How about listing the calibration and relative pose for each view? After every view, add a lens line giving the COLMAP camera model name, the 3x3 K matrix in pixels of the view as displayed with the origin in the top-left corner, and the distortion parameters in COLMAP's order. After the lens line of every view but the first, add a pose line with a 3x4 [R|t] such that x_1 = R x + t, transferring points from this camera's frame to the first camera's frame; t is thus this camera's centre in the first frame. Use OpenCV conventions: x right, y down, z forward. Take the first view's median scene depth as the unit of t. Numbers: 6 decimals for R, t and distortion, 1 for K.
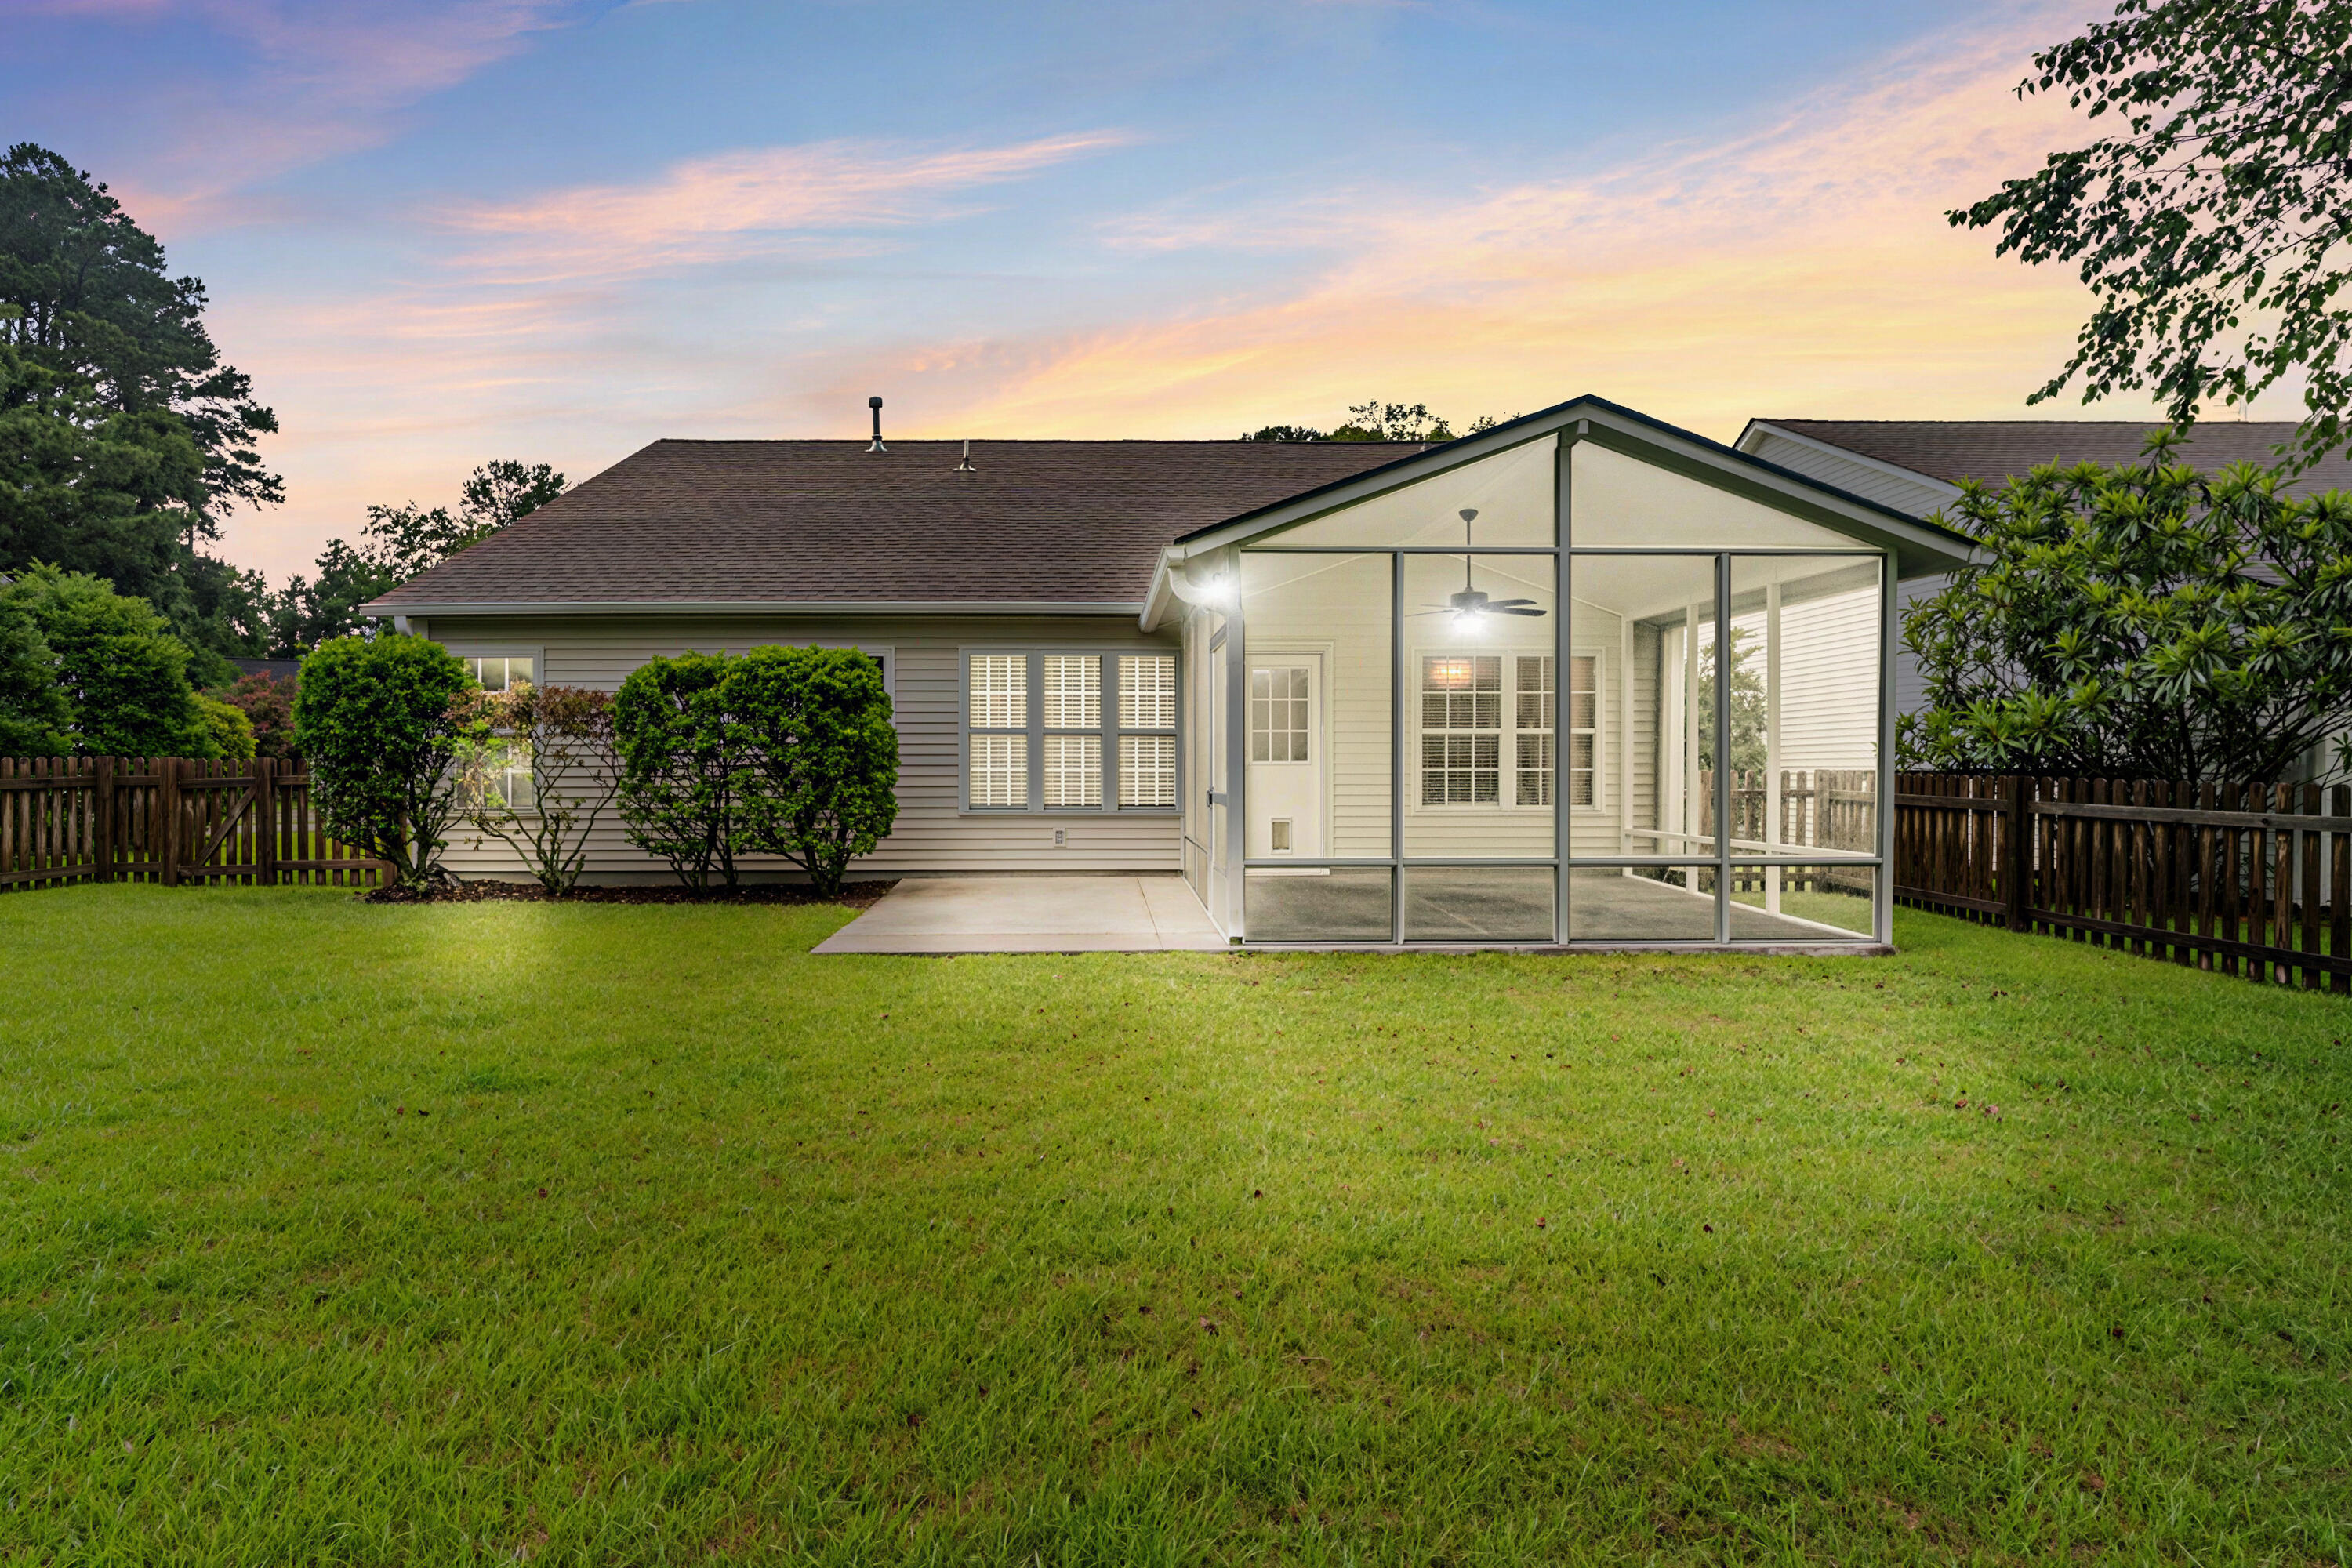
lens RADIAL K [[1208.3, 0, 1168.8], [0, 1208.3, 776.1], [0, 0, 1]] dist [0.004049, 0.002042]
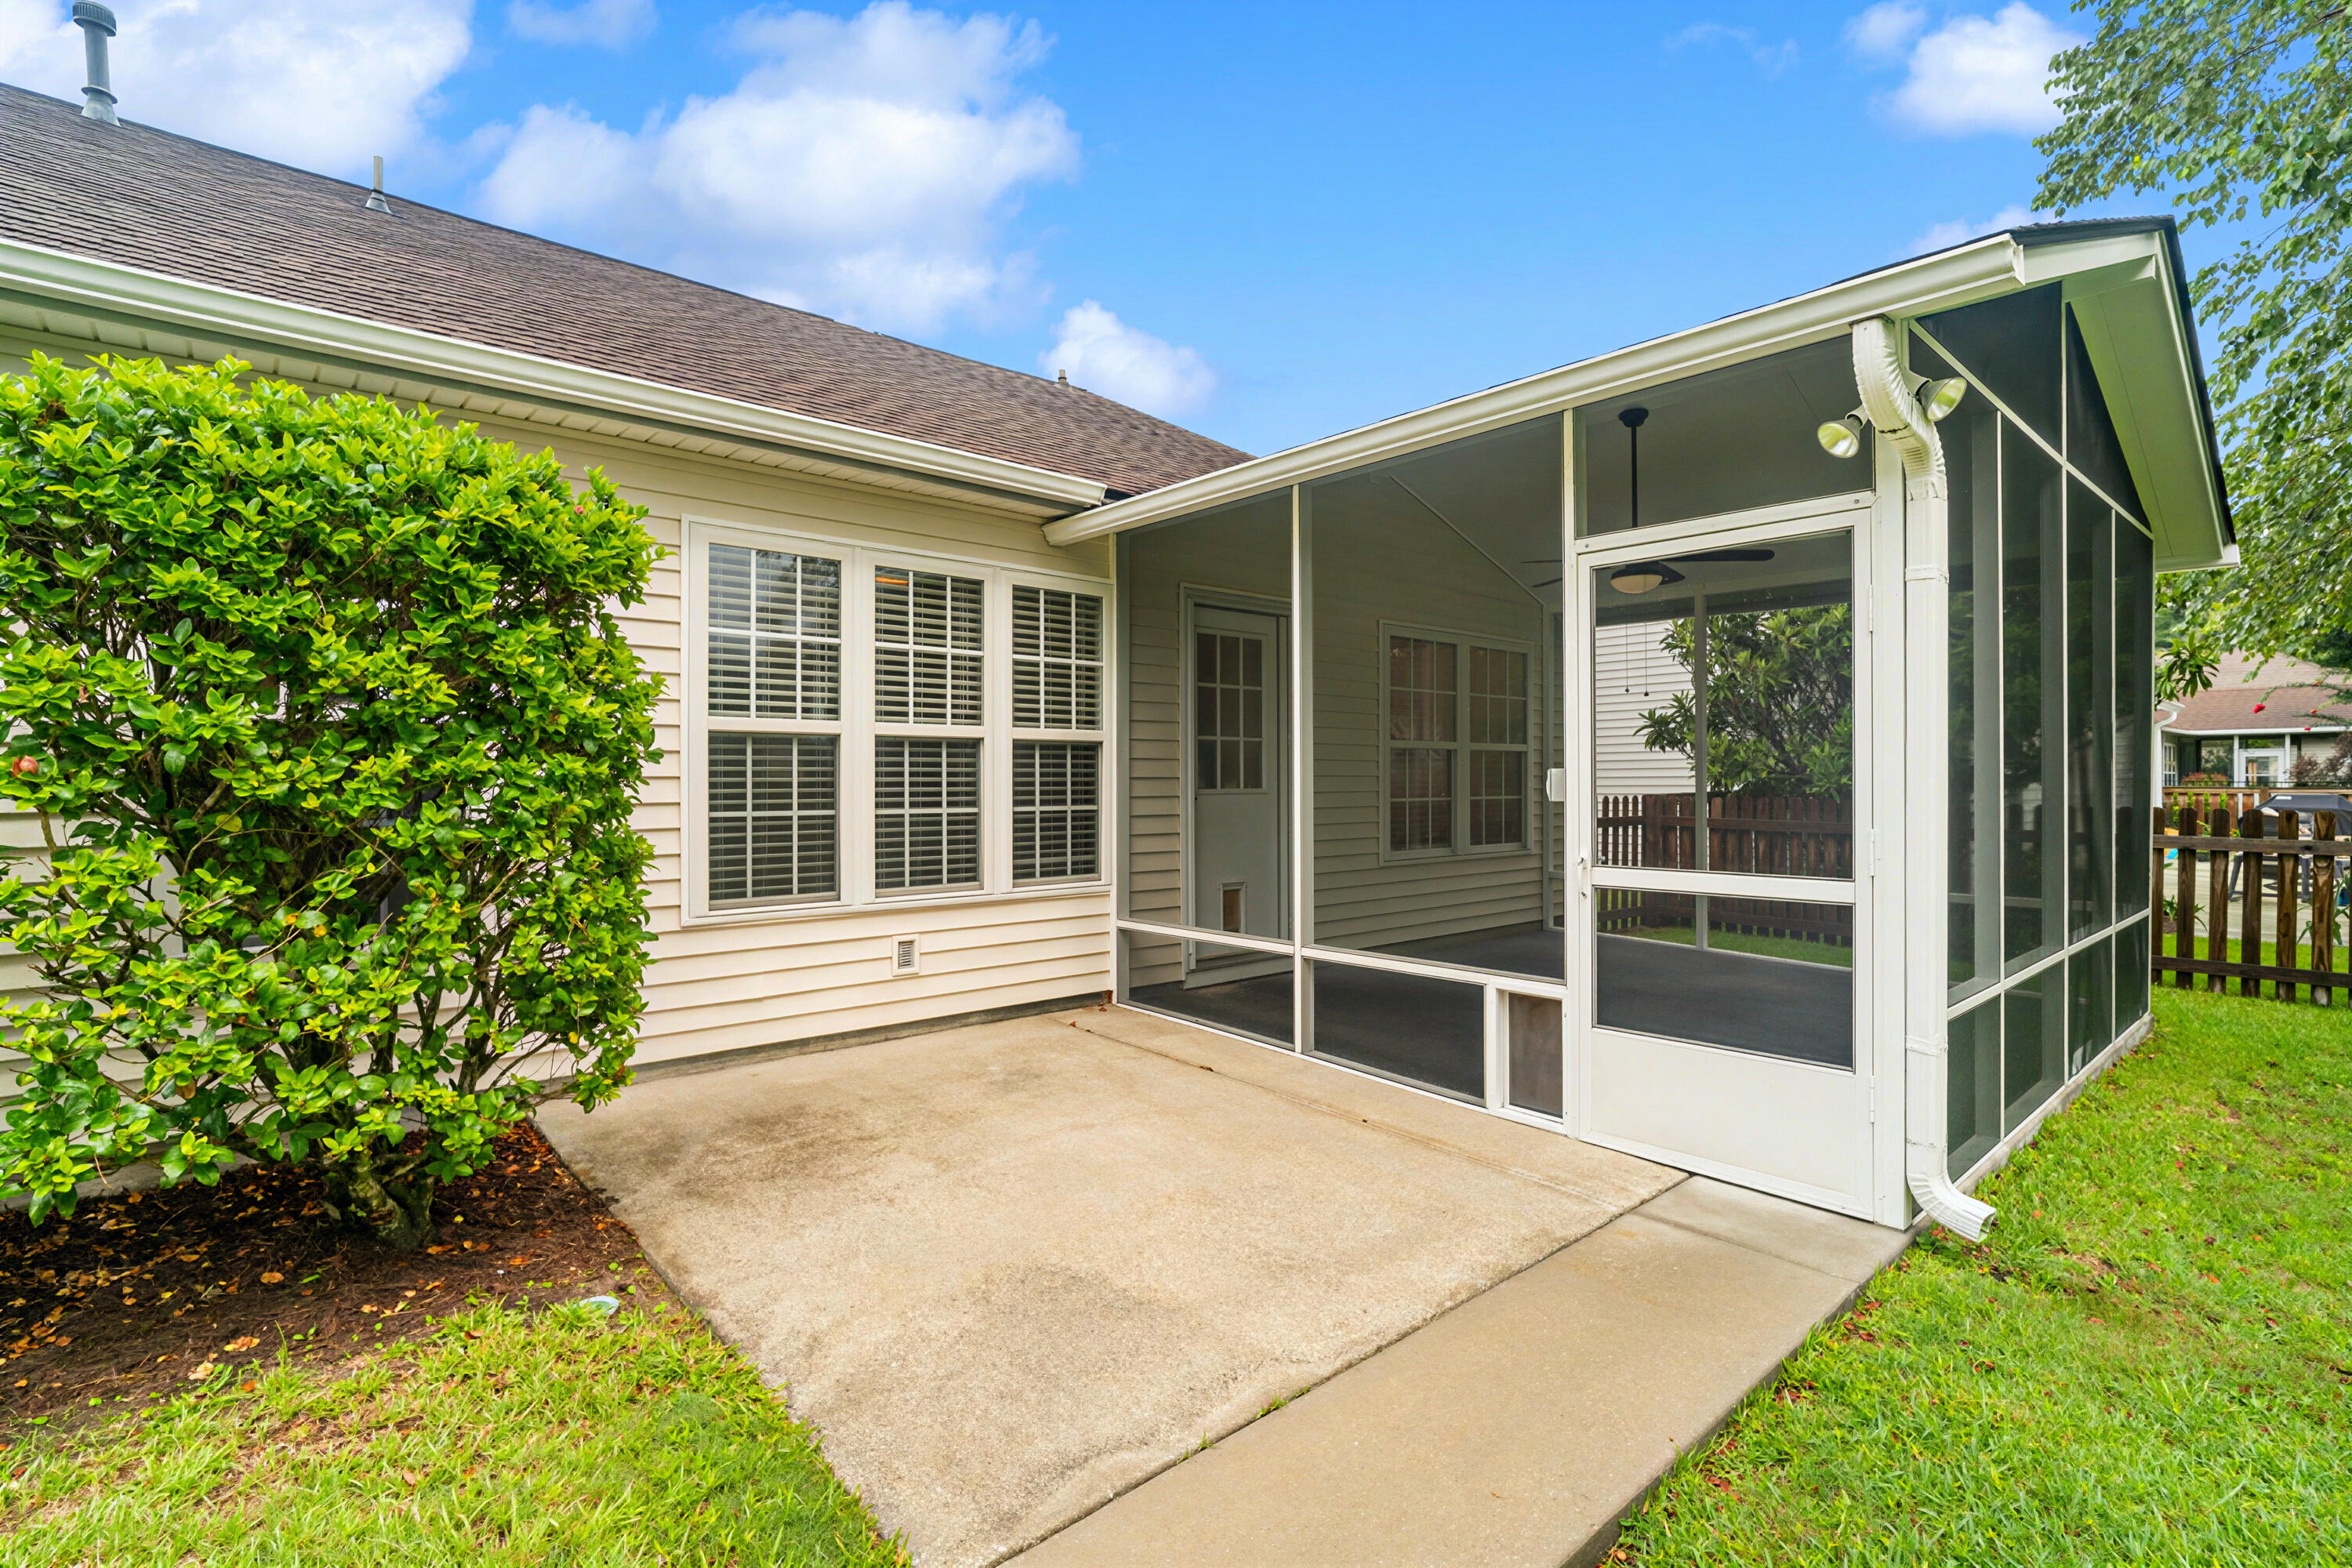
lens RADIAL K [[1122.8, 0, 1180.6], [0, 1122.8, 790.5], [0, 0, 1]] dist [-0.000764, 0.001107]
pose [[0.744278, -0.005081, 0.667850, -0.296961], [0.003571, 0.999987, 0.003628, -0.013536], [-0.667860, -0.000315, 0.744287, 0.601010]]
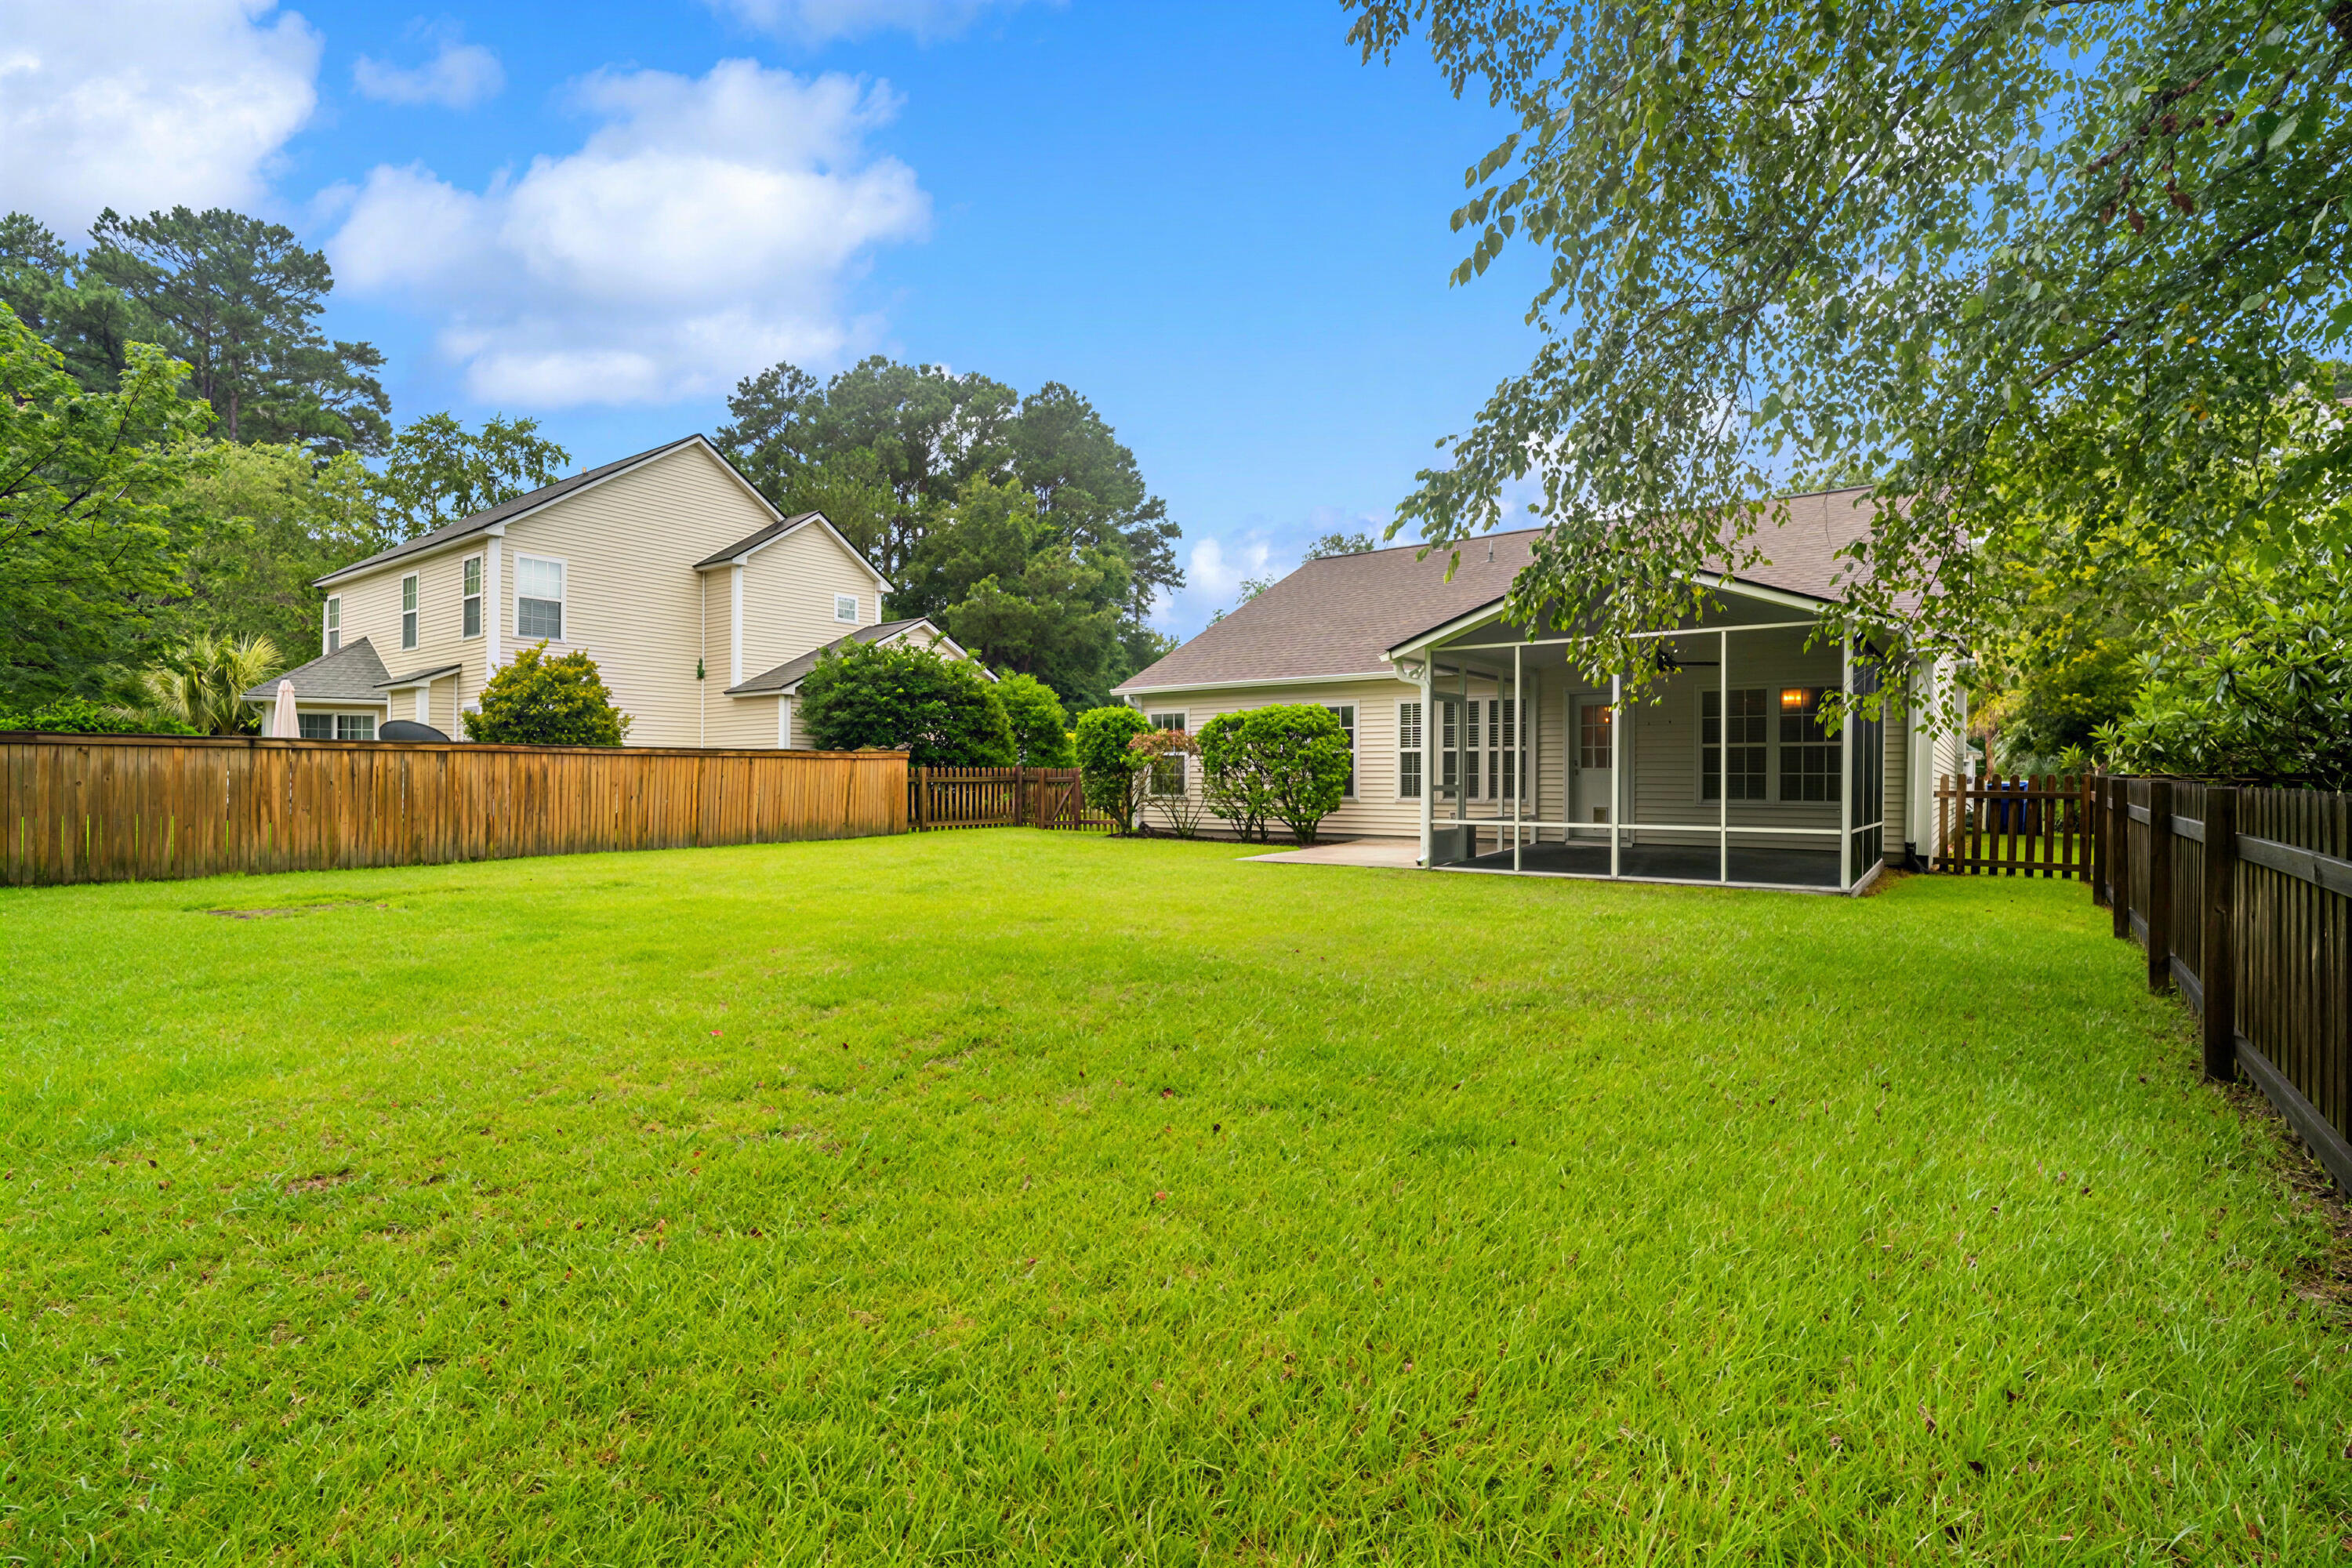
lens RADIAL K [[1122.8, 0, 1175.4], [0, 1122.8, 778.6], [0, 0, 1]] dist [-0.000764, 0.001107]
pose [[0.796979, 0.002716, -0.604001, 0.498002], [-0.007719, 0.999954, -0.005689, 0.012265], [0.603958, 0.009196, 0.796963, -0.376587]]
